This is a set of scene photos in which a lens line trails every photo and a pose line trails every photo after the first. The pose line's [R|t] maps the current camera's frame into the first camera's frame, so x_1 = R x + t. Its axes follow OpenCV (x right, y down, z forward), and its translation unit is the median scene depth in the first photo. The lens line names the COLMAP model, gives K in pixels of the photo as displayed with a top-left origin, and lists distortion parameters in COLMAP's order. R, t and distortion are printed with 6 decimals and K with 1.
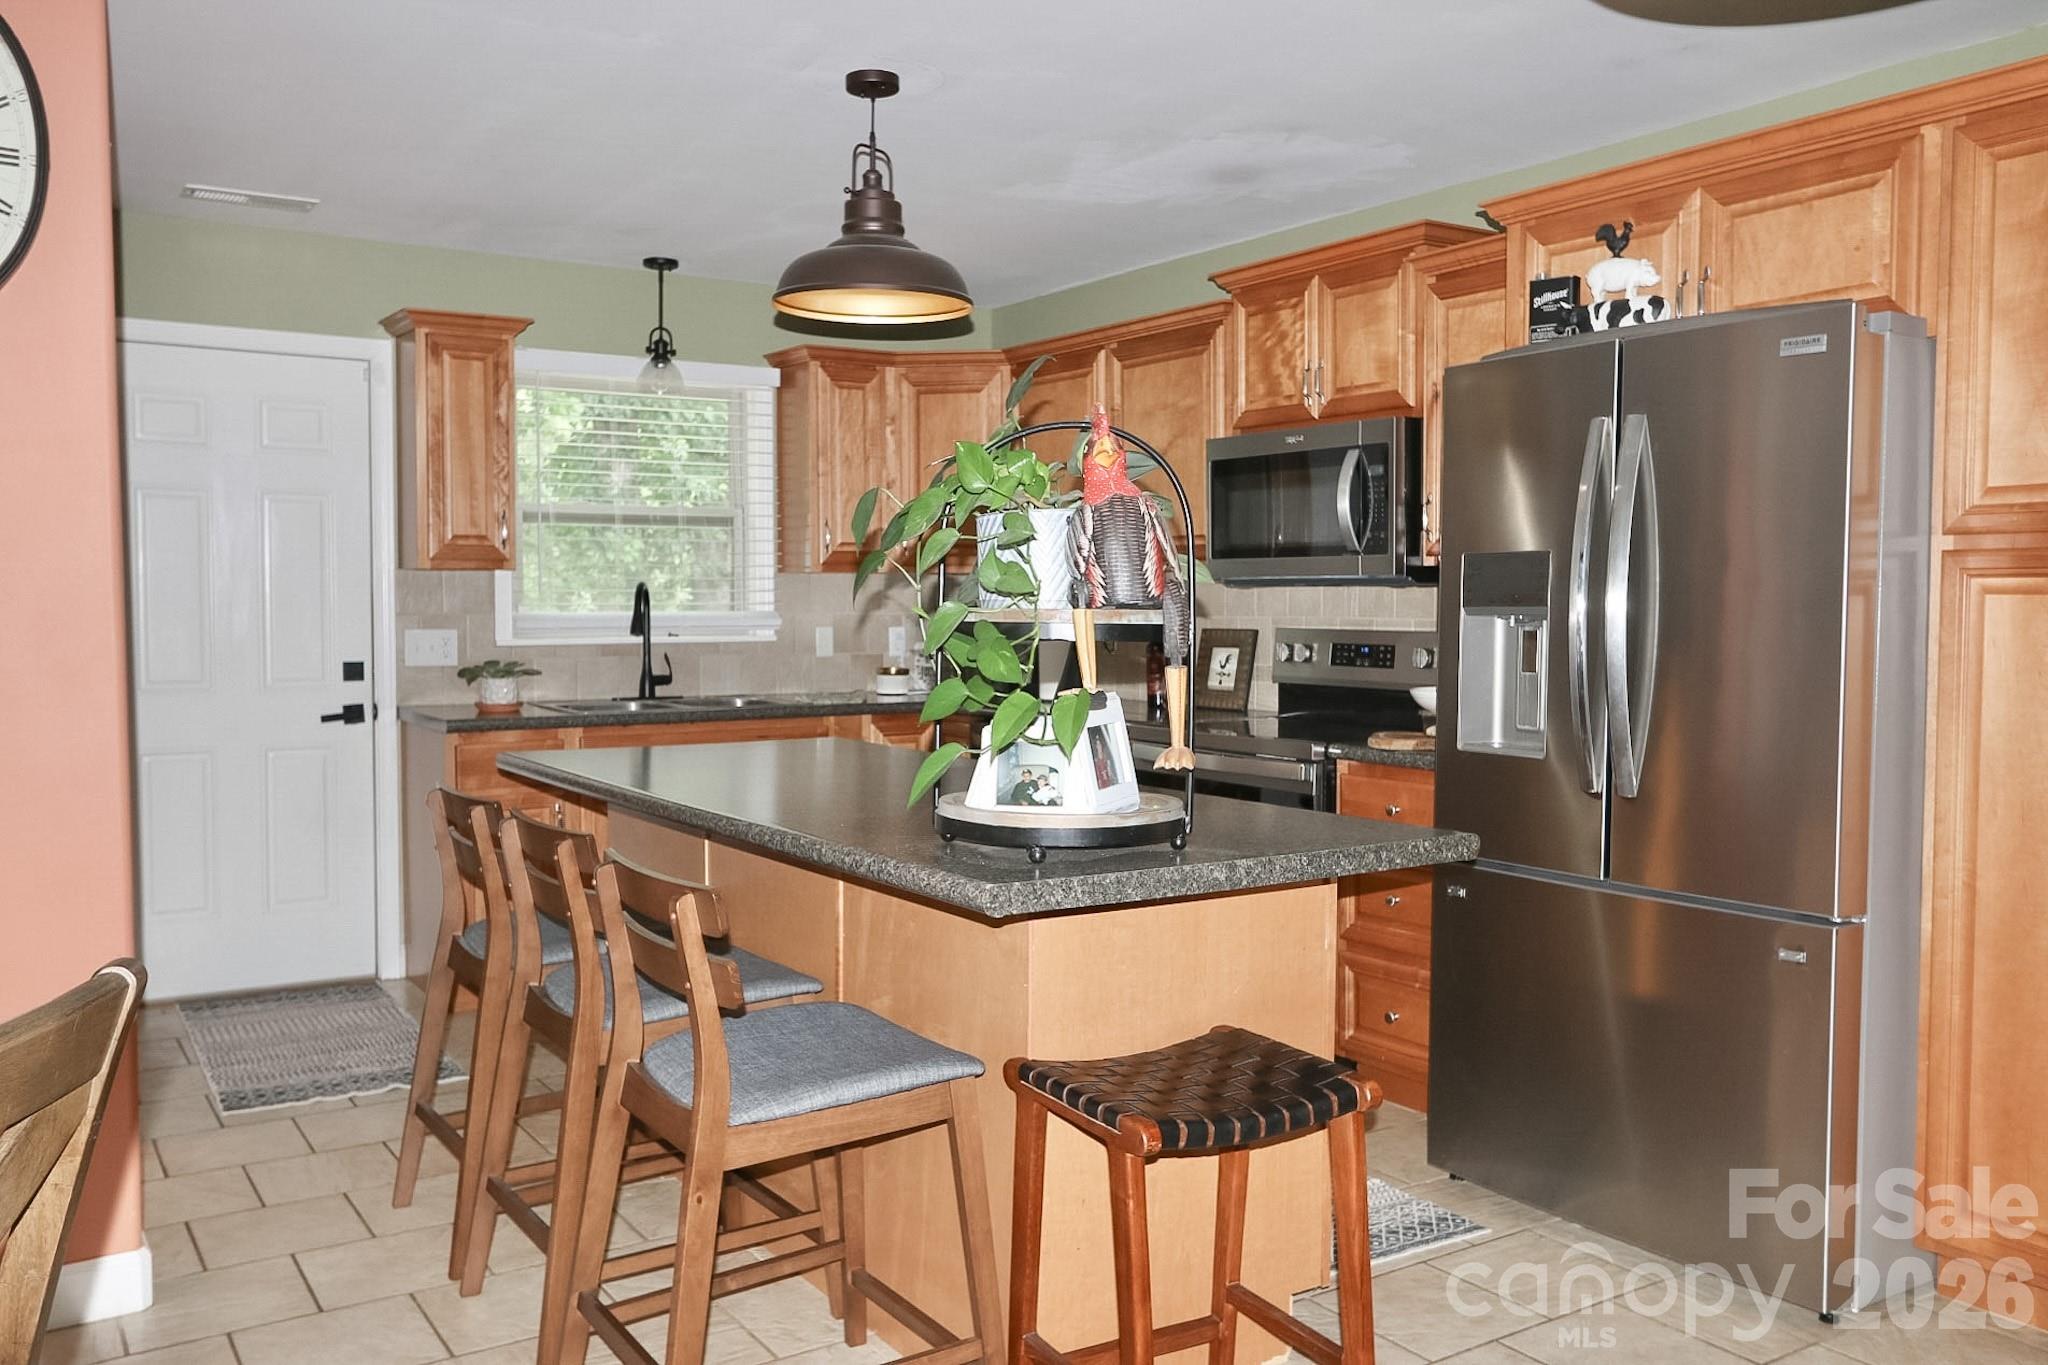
lens RADIAL K [[1640.2, 0, 1021.8], [0, 1640.2, 679.4], [0, 0, 1]] dist [-0.003194, 0.001900]
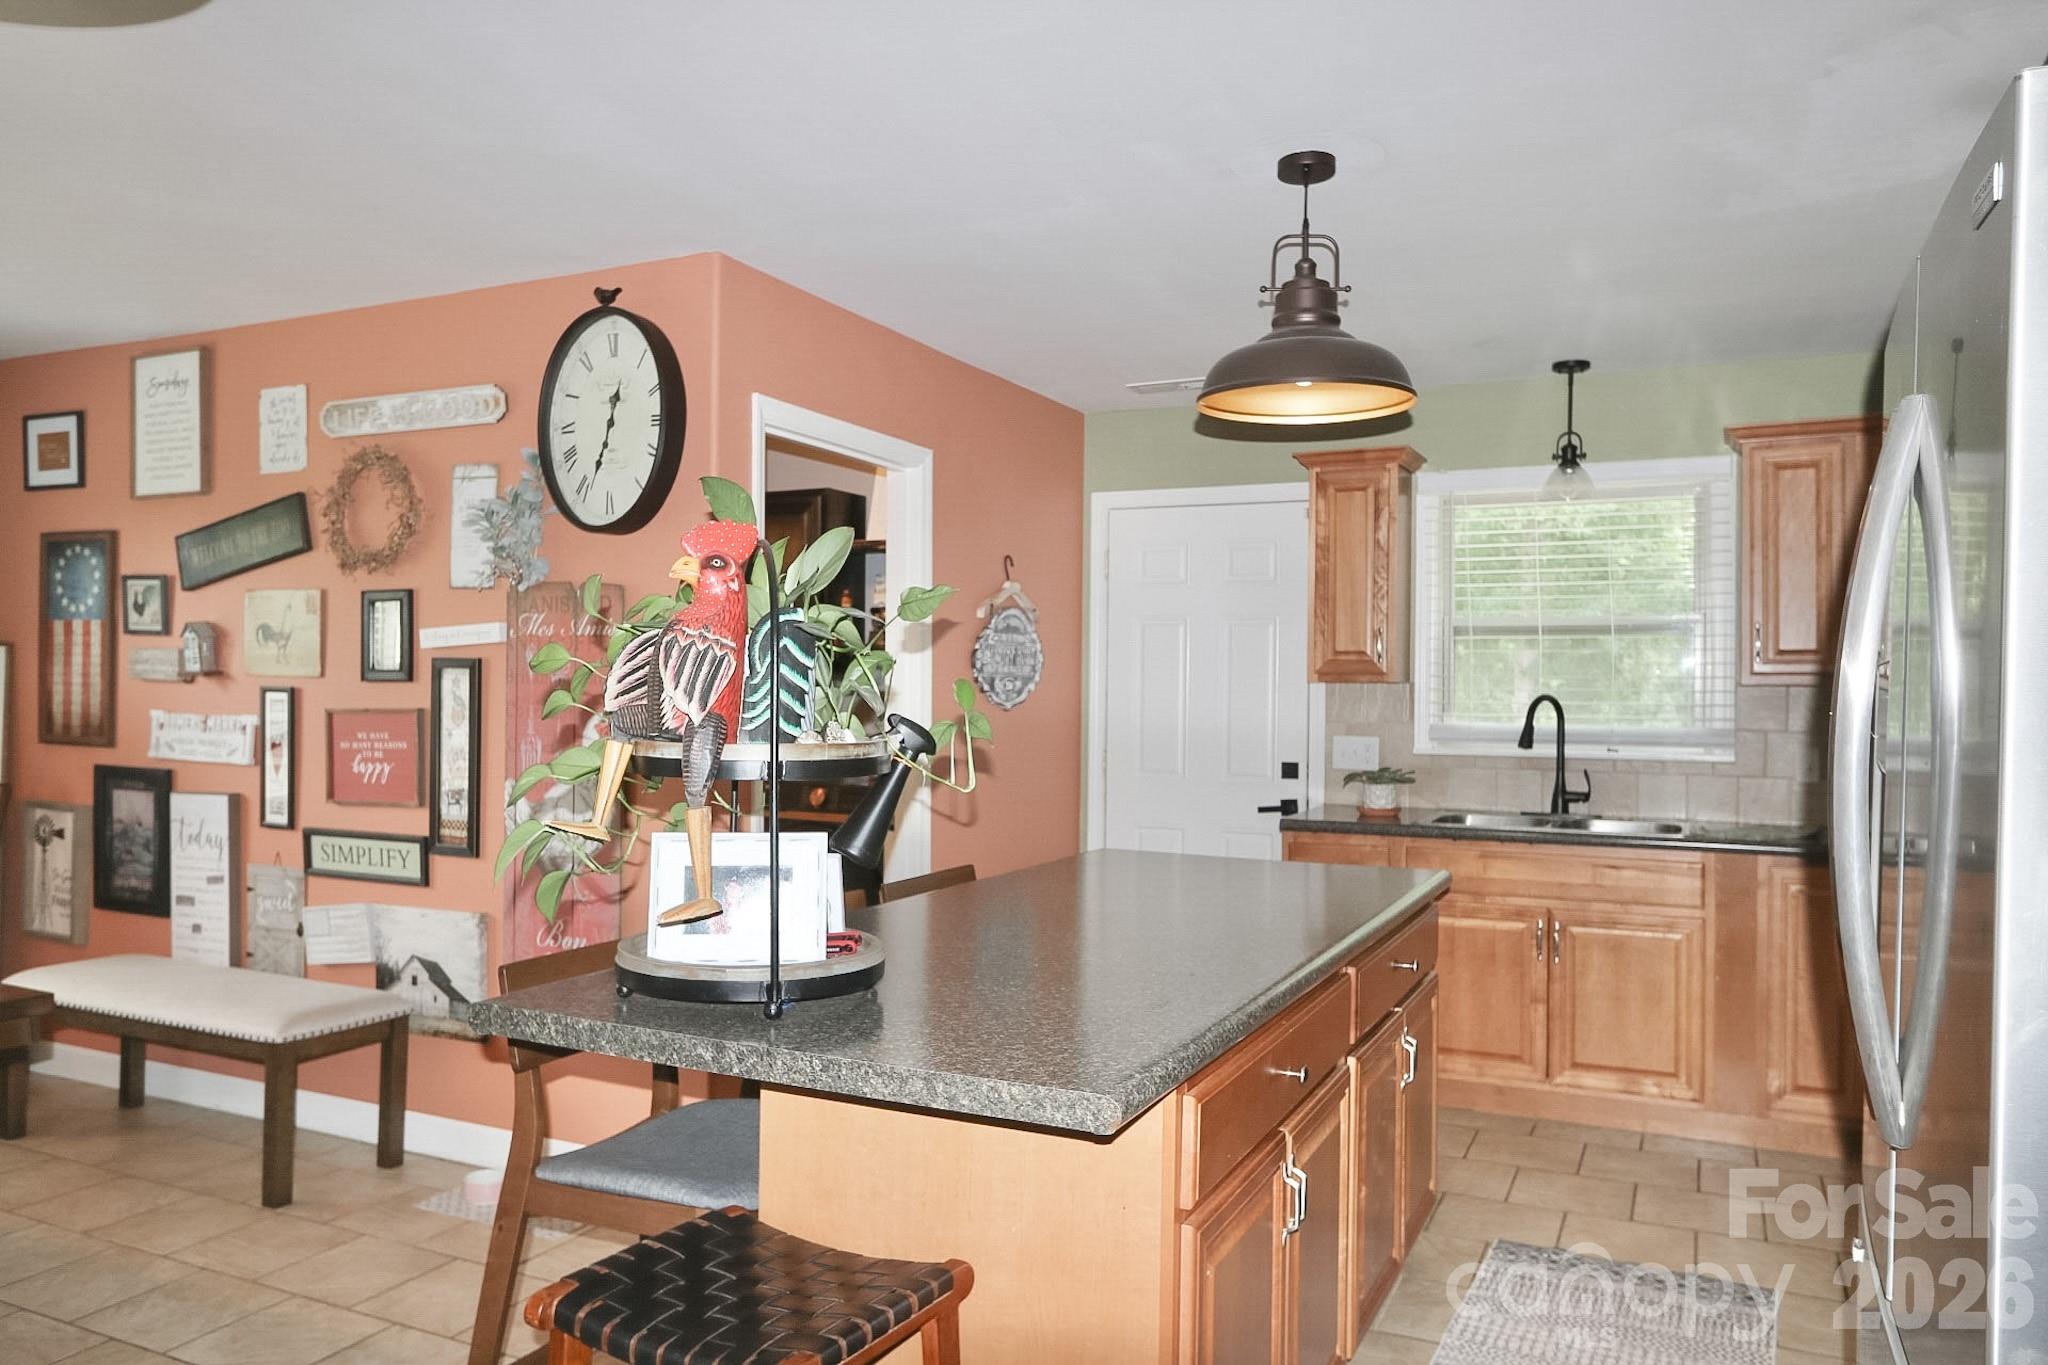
lens RADIAL K [[1445.8, 0, 1019.6], [0, 1445.8, 684.2], [0, 0, 1]] dist [-0.021812, 0.033735]
pose [[0.516602, 0.003069, -0.856220, 0.361273], [-0.053502, 0.998155, -0.028702, -0.026021], [0.854553, 0.060637, 0.515813, 0.311506]]
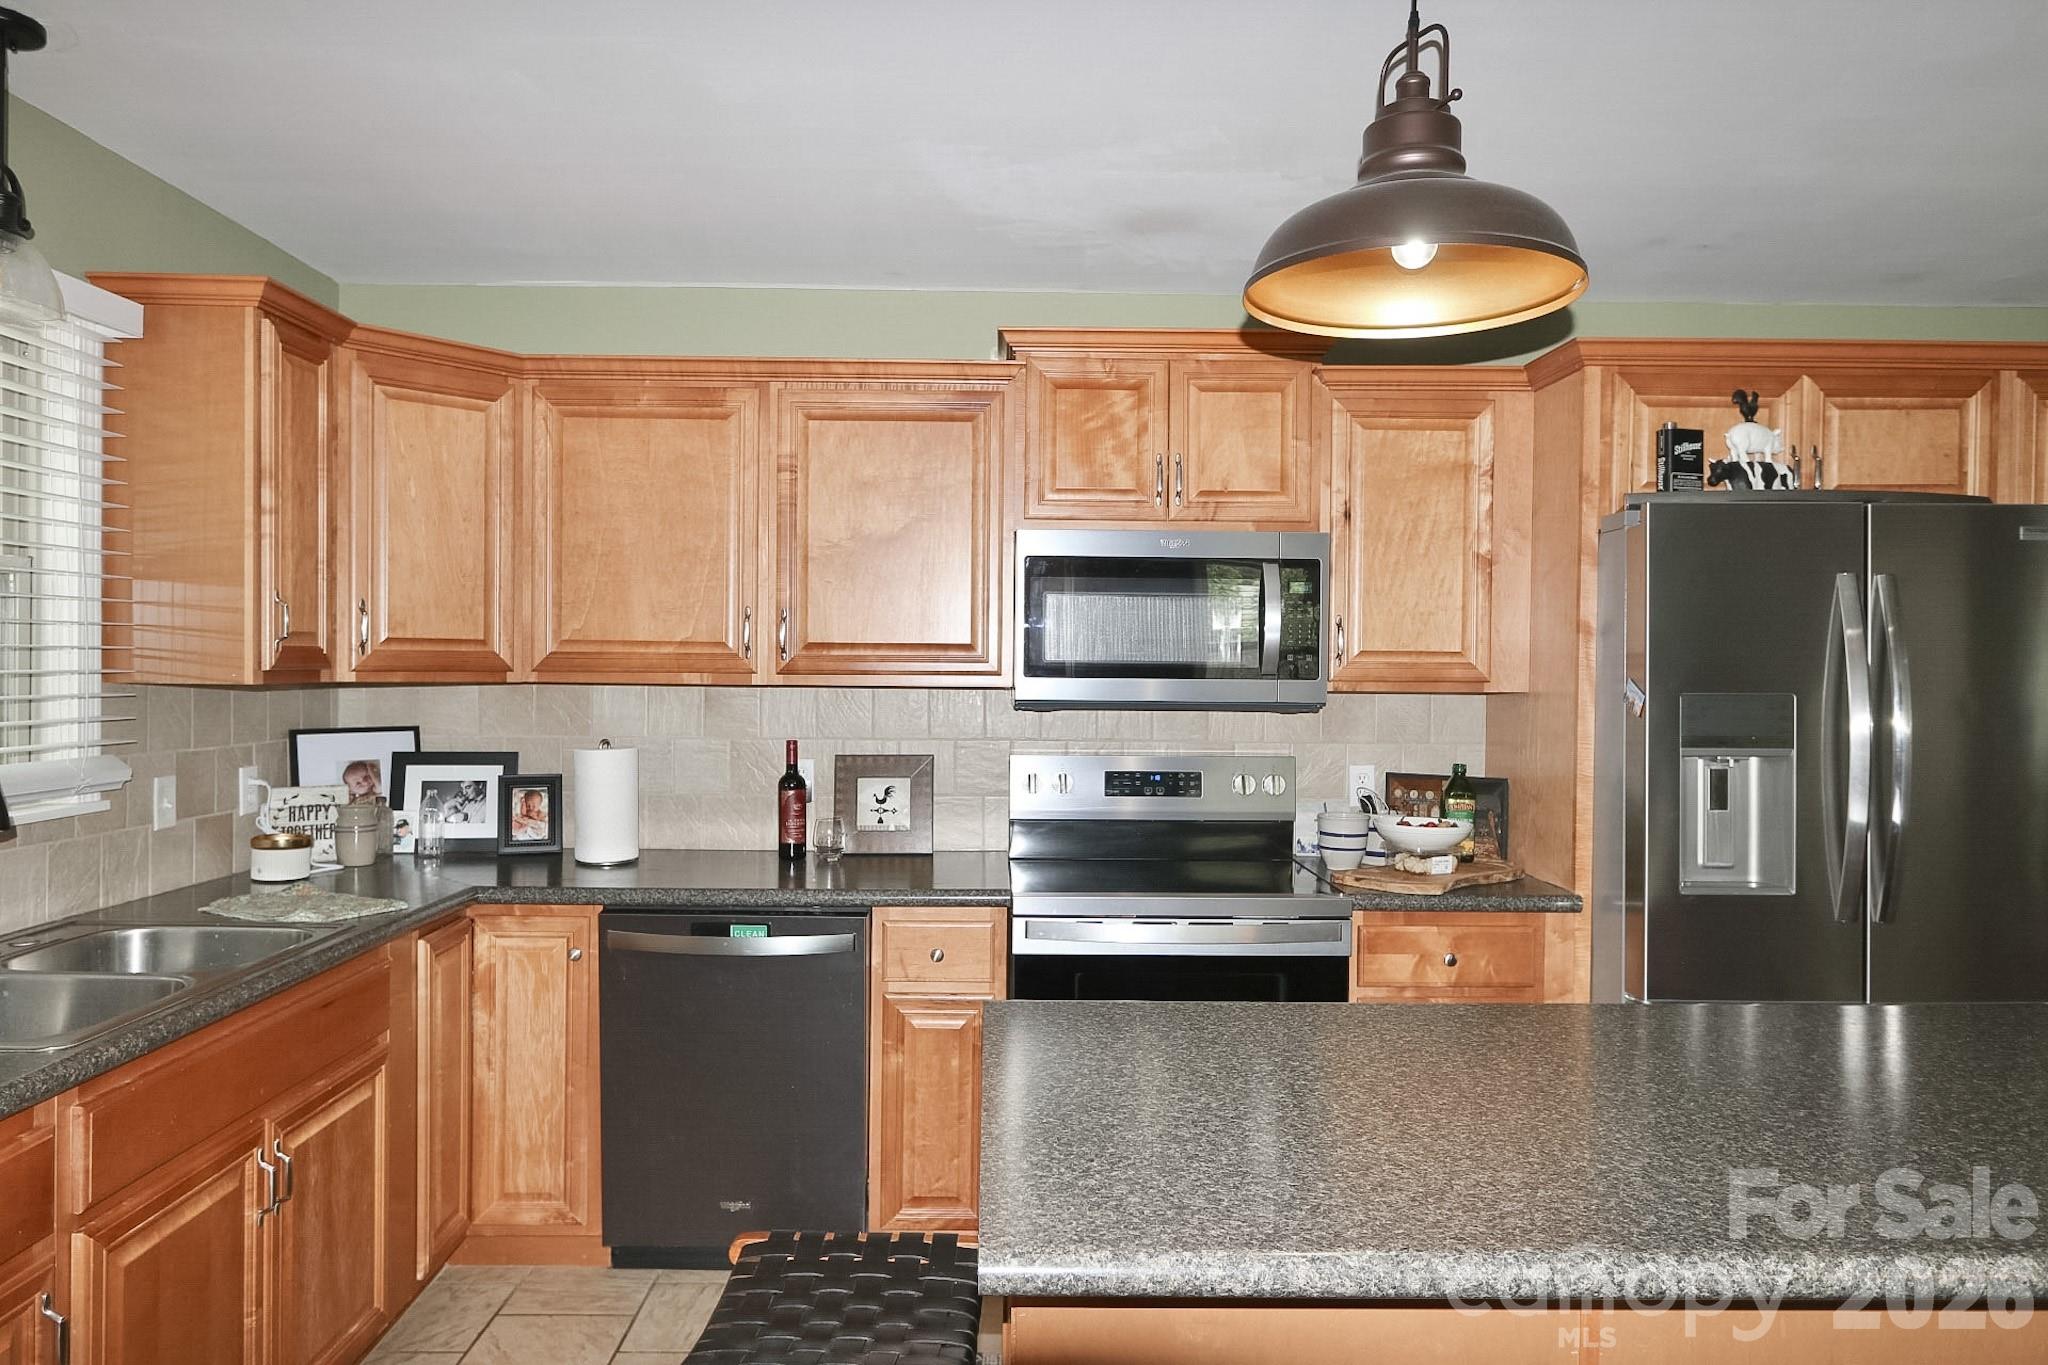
lens RADIAL K [[1356.9, 0, 1024.0], [0, 1356.9, 682.5], [0, 0, 1]] dist [0.001793, 0.000072]
pose [[0.538719, -0.002761, 0.842481, -0.417734], [0.033184, 0.999288, -0.017944, -0.053676], [-0.841832, 0.037624, 0.538427, 0.588704]]
